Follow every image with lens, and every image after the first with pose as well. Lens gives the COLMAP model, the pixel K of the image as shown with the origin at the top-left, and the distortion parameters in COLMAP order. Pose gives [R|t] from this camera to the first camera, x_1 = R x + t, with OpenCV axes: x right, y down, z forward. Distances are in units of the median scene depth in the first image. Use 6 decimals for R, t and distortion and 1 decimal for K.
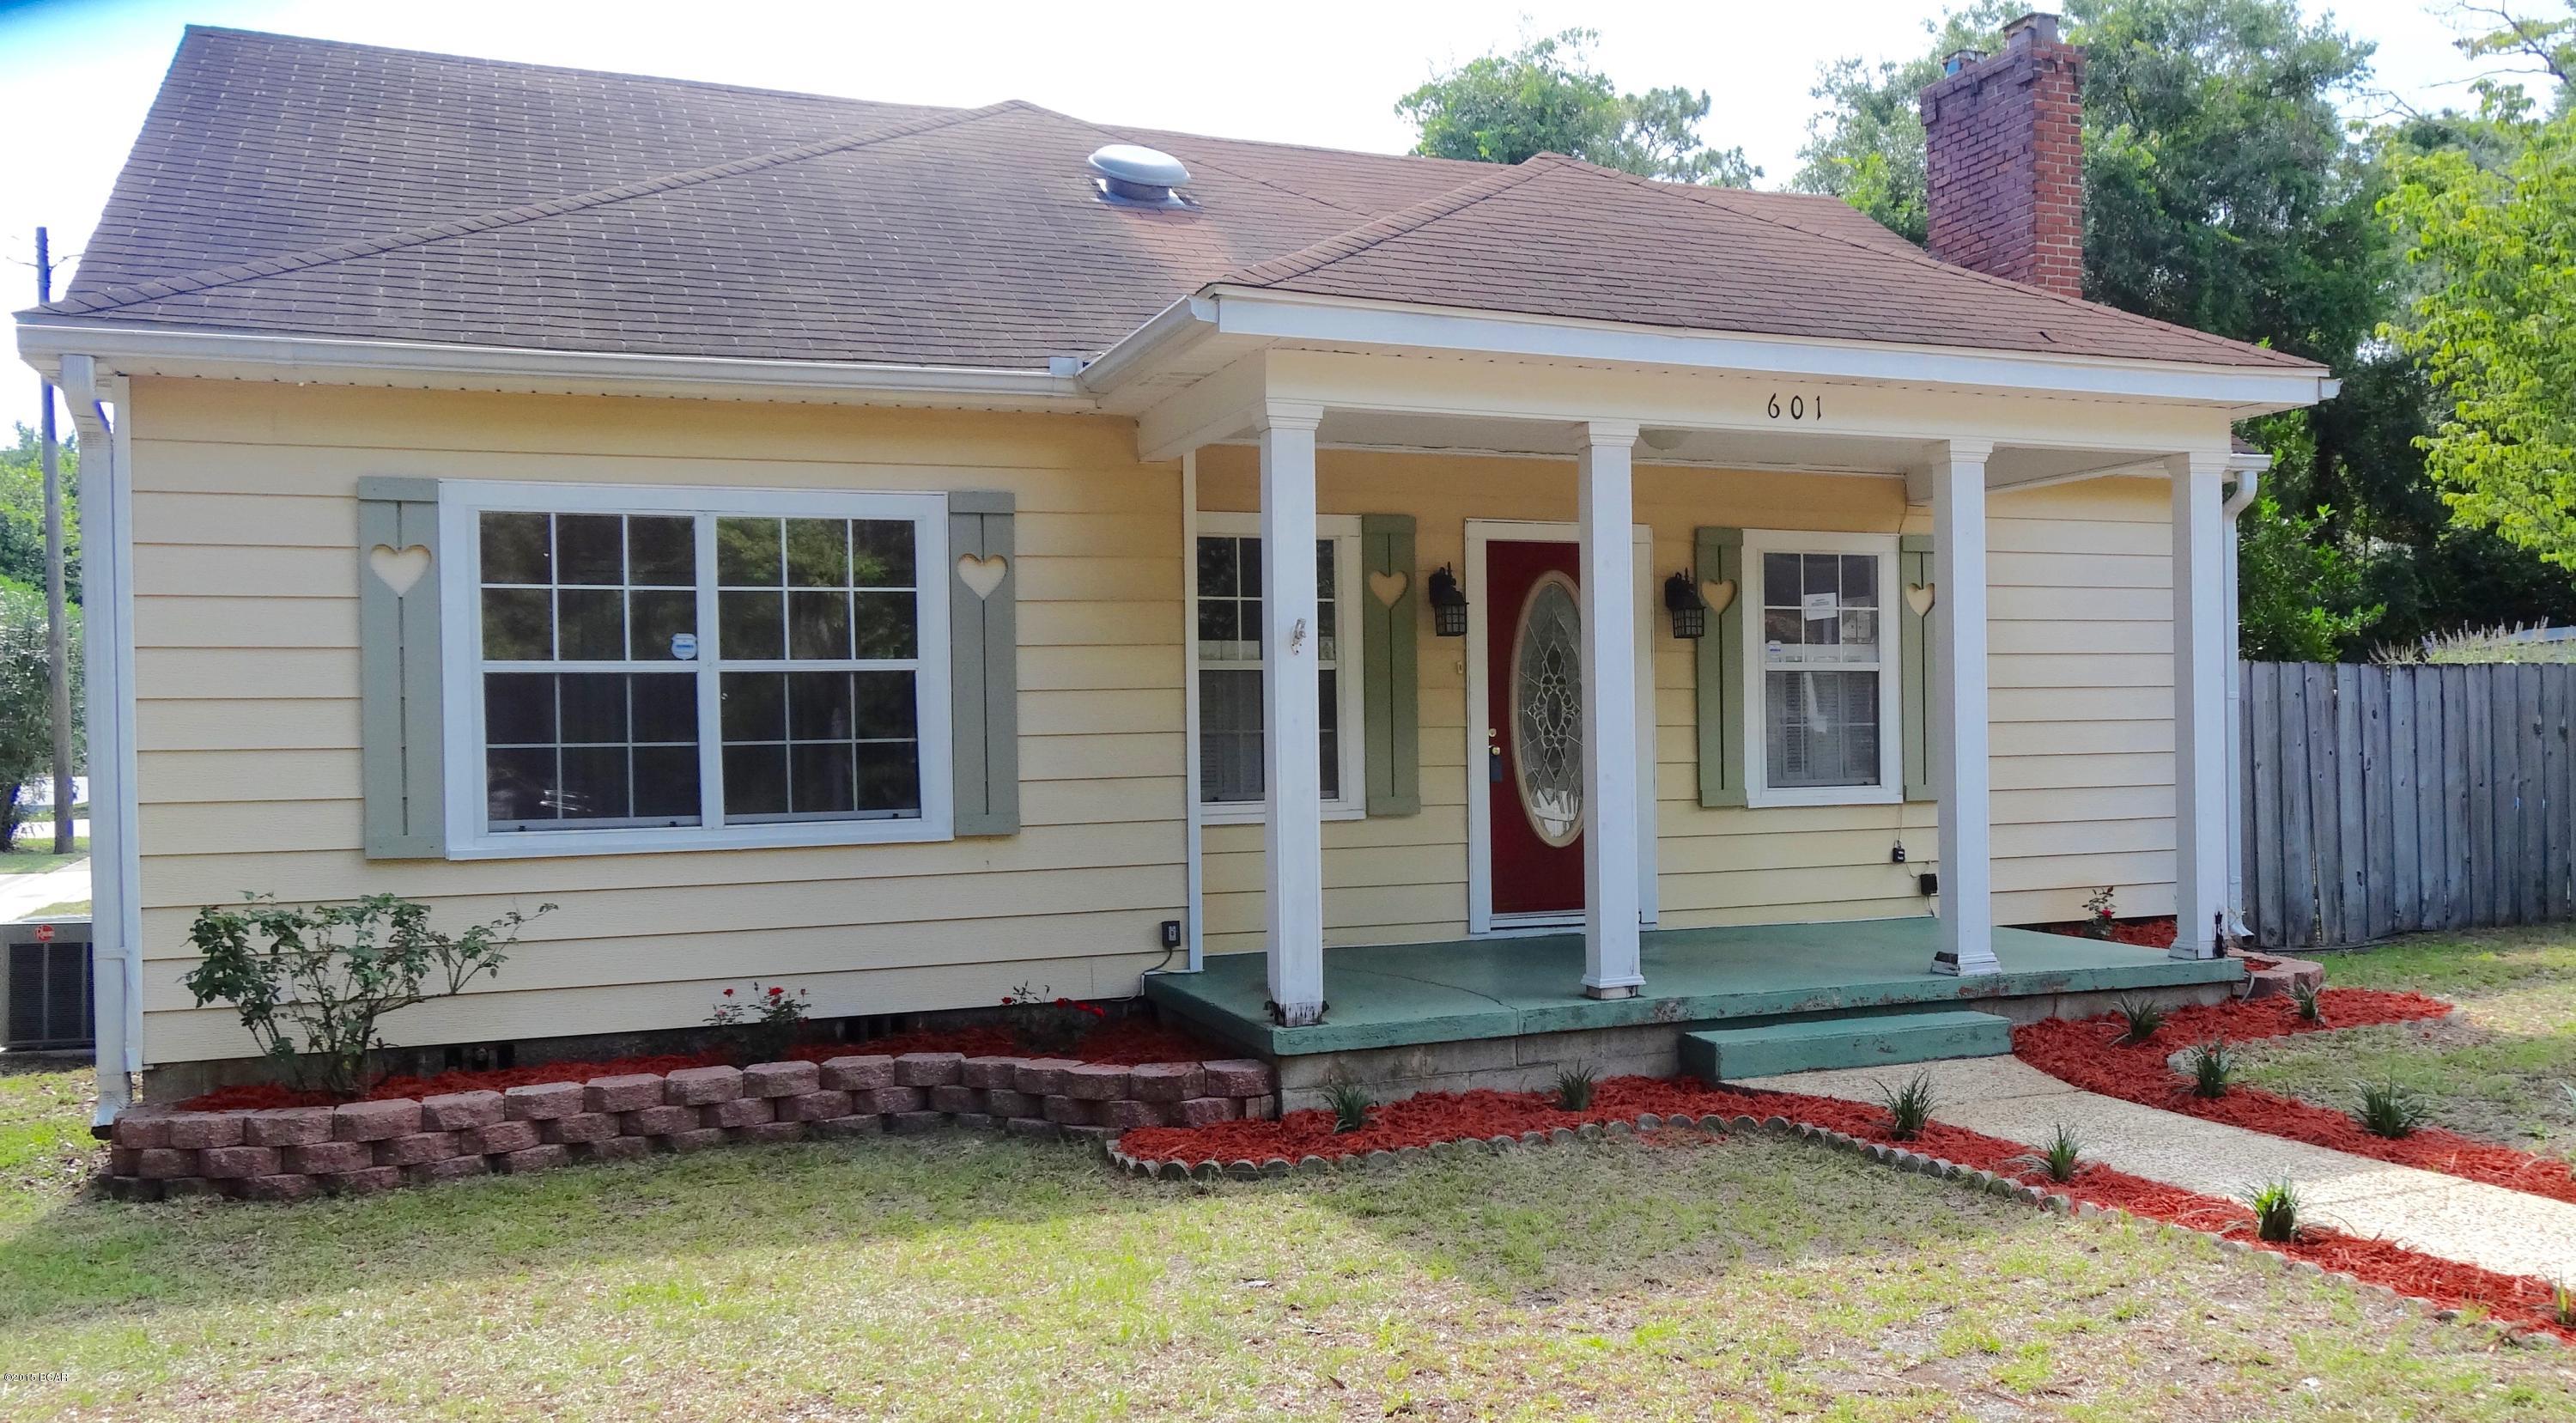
lens RADIAL K [[2047.5, 0, 1288.0], [0, 2047.5, 711.5], [0, 0, 1]] dist [-0.025547, -0.011821]
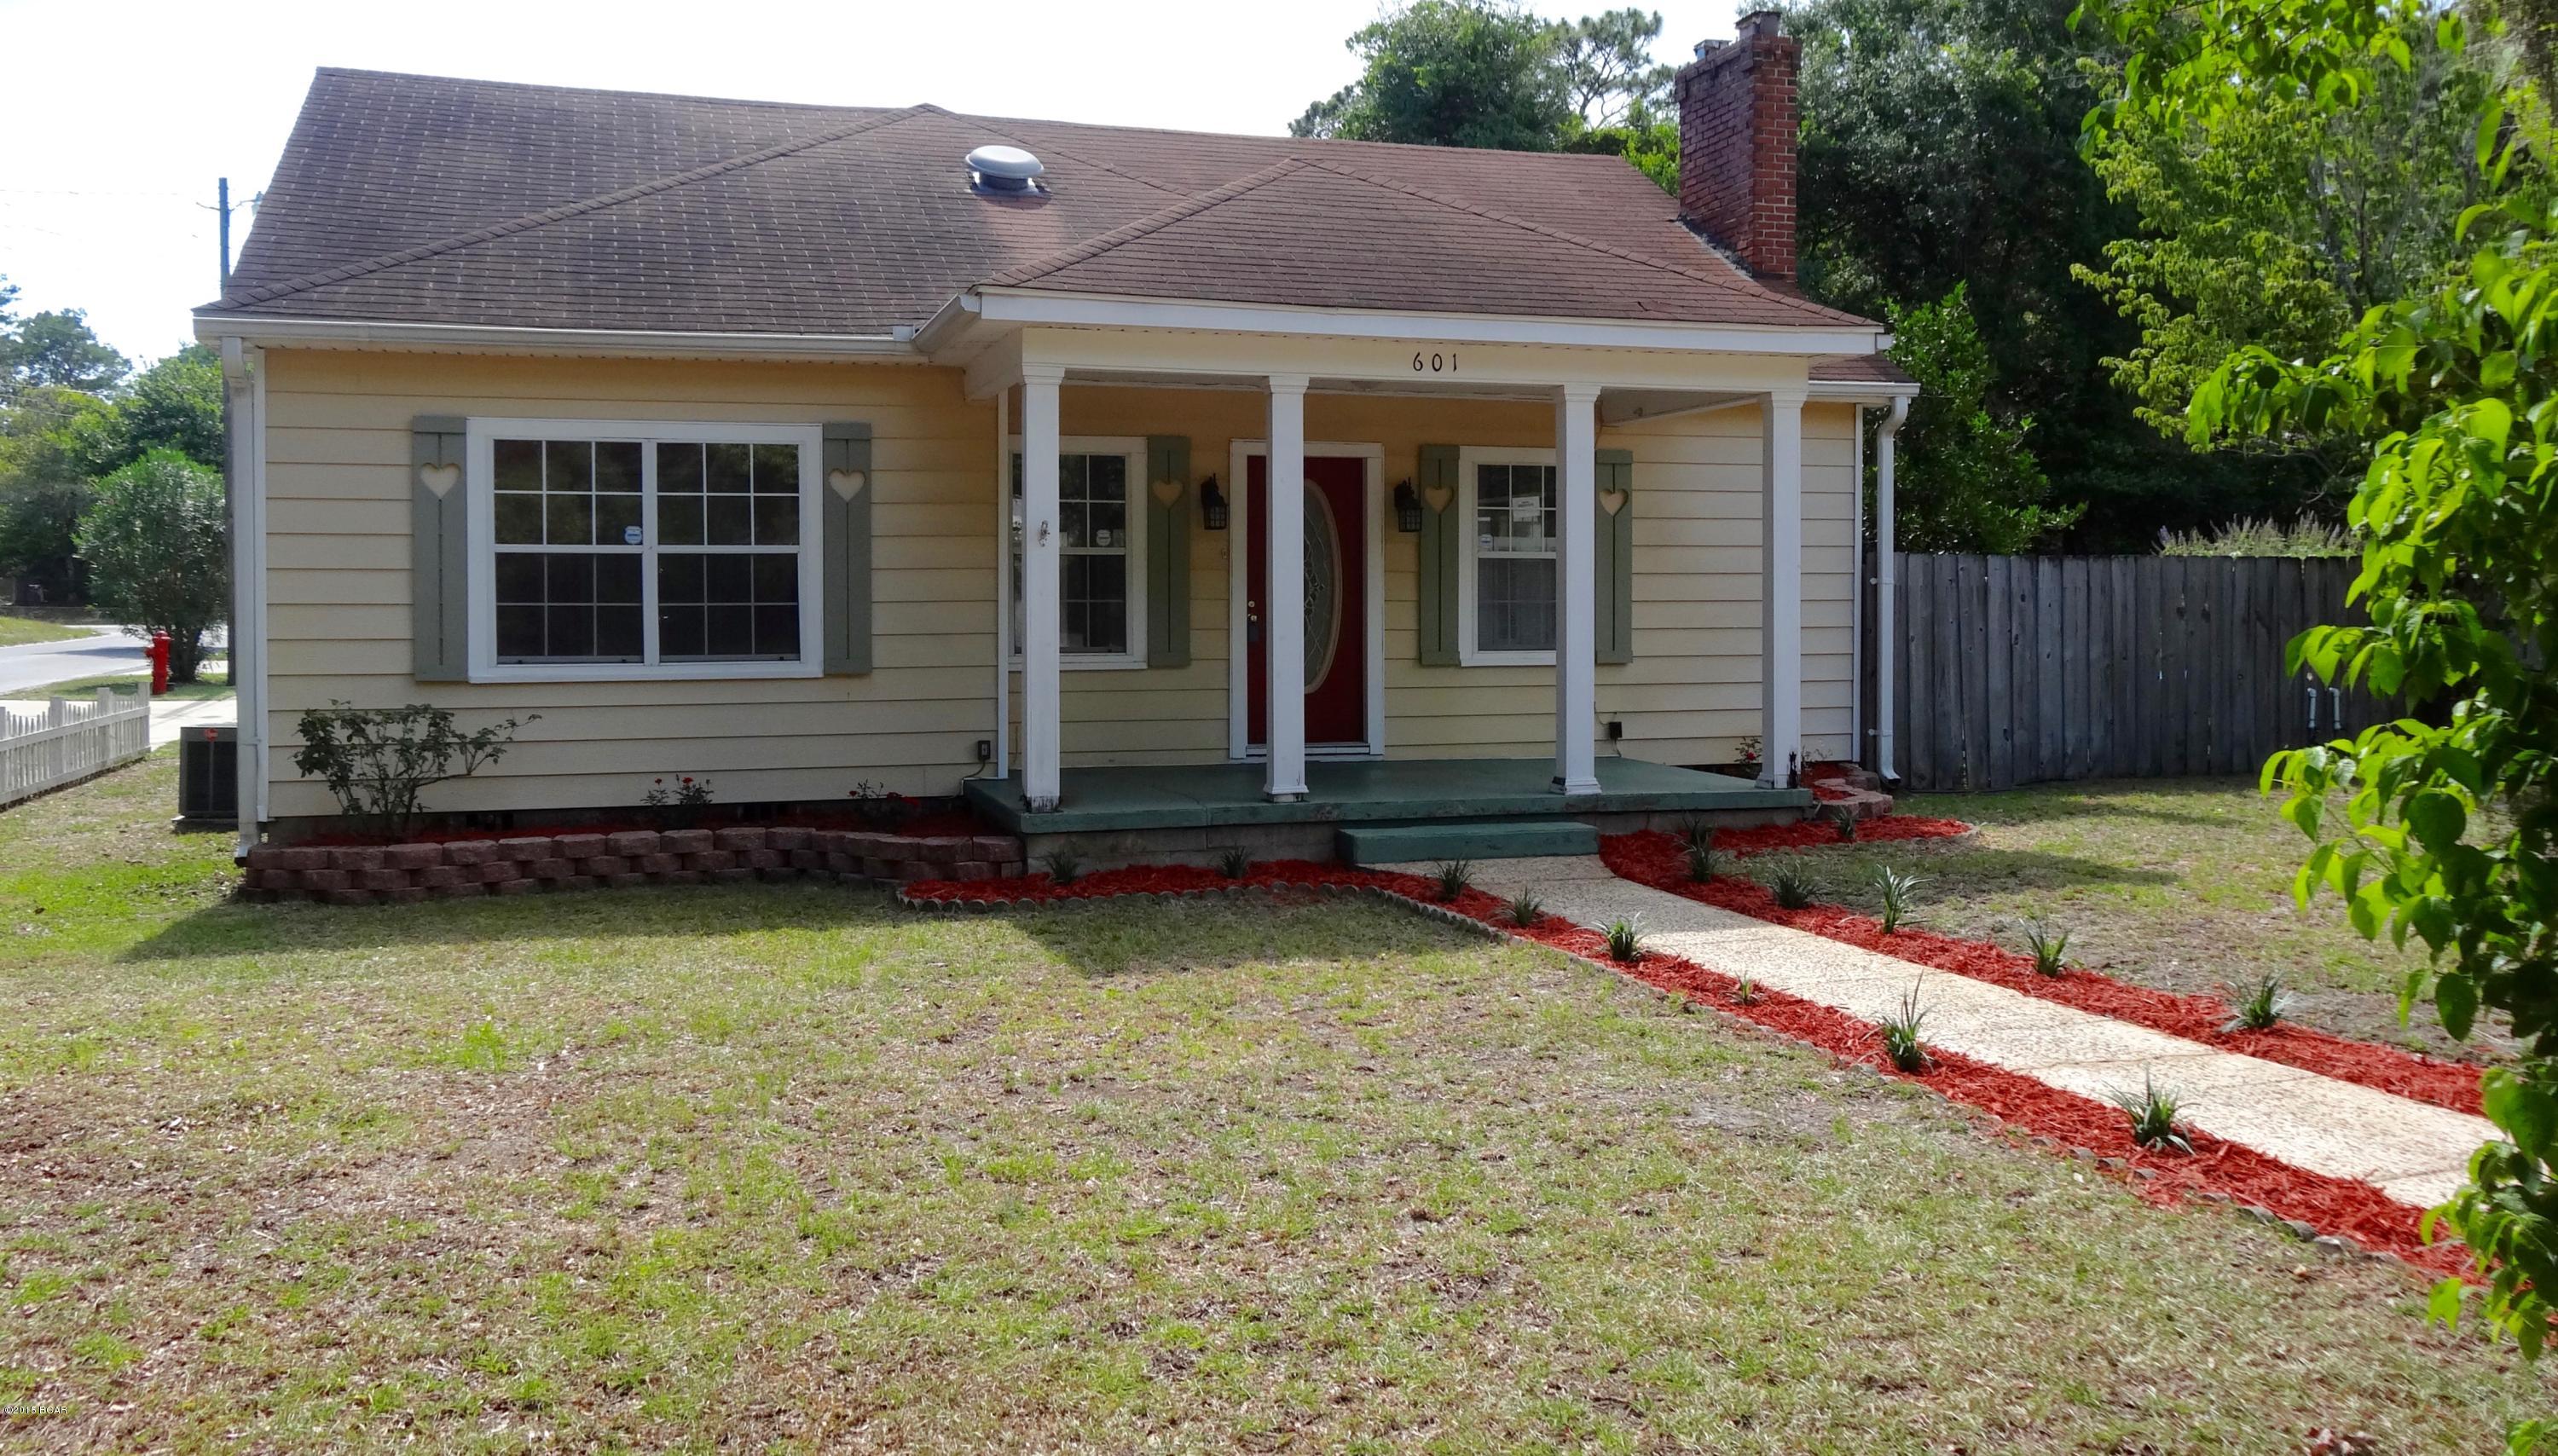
lens RADIAL K [[2016.2, 0, 1092.5], [0, 2016.2, 576.8], [0, 0, 1]] dist [-0.050751, 0.002250]
pose [[0.989664, 0.011177, -0.142972, 0.215129], [-0.011222, 0.999937, 0.000496, -0.007421], [0.142969, 0.001113, 0.989727, -0.323929]]
